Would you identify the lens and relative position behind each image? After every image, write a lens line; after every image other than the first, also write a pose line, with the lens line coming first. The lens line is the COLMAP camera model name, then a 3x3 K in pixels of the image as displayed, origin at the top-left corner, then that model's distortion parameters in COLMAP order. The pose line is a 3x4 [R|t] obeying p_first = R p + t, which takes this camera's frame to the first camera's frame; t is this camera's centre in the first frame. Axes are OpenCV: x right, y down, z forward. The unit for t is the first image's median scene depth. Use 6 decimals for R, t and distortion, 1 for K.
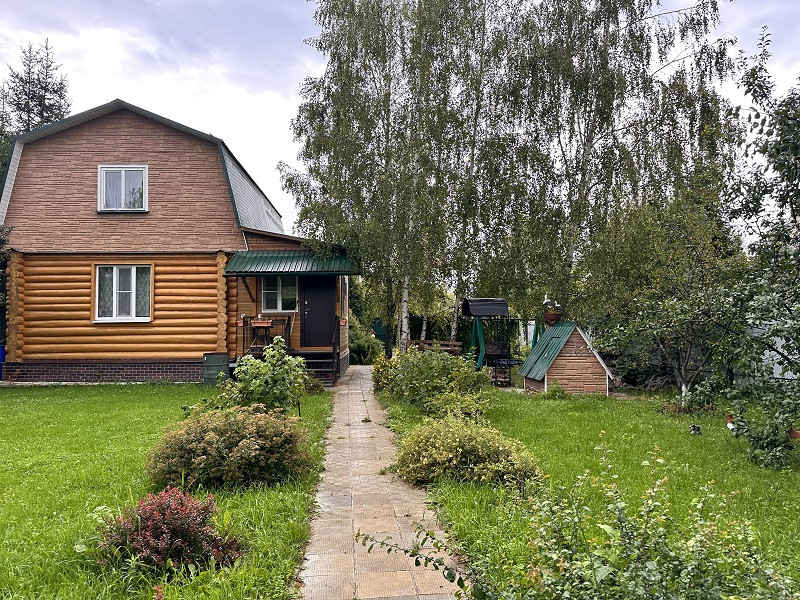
lens RADIAL K [[560.2, 0, 400.0], [0, 560.2, 300.0], [0, 0, 1]] dist [0.088191, -0.118307]
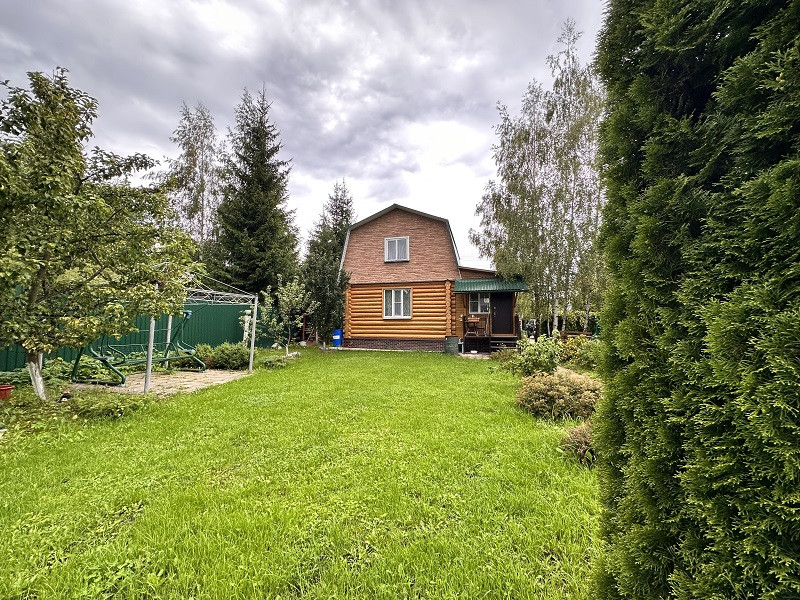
lens RADIAL K [[318.4, 0, 399.5], [0, 318.4, 298.0], [0, 0, 1]] dist [-0.002144, 0.000043]
pose [[0.950606, -0.015444, -0.310015, -0.143781], [0.008967, 0.999711, -0.022308, -0.006696], [0.310270, 0.018426, 0.950470, -0.024637]]
